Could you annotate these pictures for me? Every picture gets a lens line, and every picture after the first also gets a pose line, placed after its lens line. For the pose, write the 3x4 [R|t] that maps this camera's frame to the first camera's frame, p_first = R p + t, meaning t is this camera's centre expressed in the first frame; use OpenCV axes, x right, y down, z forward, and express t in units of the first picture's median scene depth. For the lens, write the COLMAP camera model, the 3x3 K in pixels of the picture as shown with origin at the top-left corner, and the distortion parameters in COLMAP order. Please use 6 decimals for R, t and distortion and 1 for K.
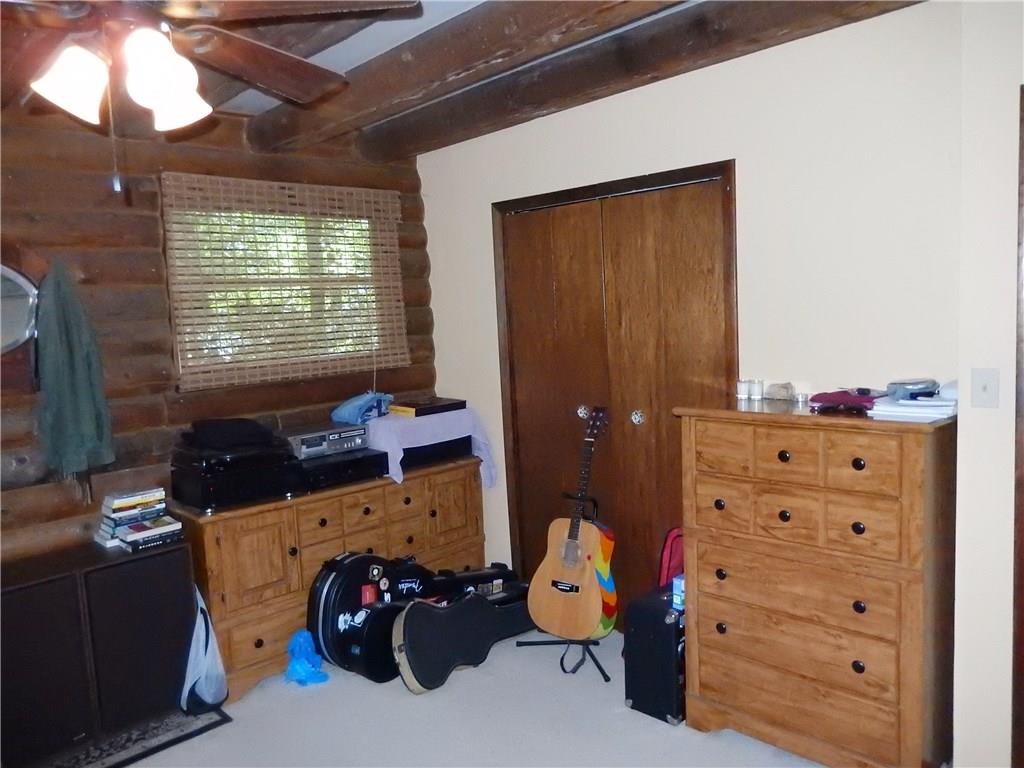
lens RADIAL K [[761.7, 0, 512.0], [0, 761.7, 384.0], [0, 0, 1]] dist [-0.008086, -0.010205]
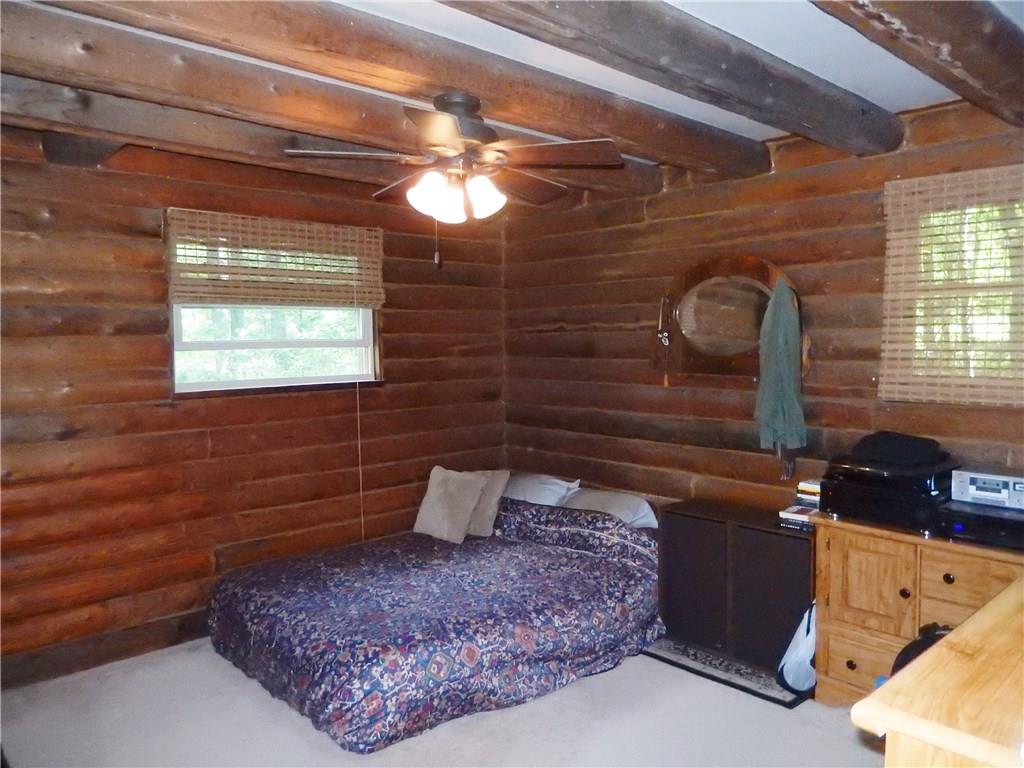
lens RADIAL K [[761.7, 0, 512.0], [0, 761.7, 384.0], [0, 0, 1]] dist [-0.008086, -0.010205]
pose [[-0.040280, 0.110634, -0.993045, 0.590952], [-0.088073, 0.989590, 0.113822, -0.083439], [0.995299, 0.092045, -0.030117, 0.551310]]
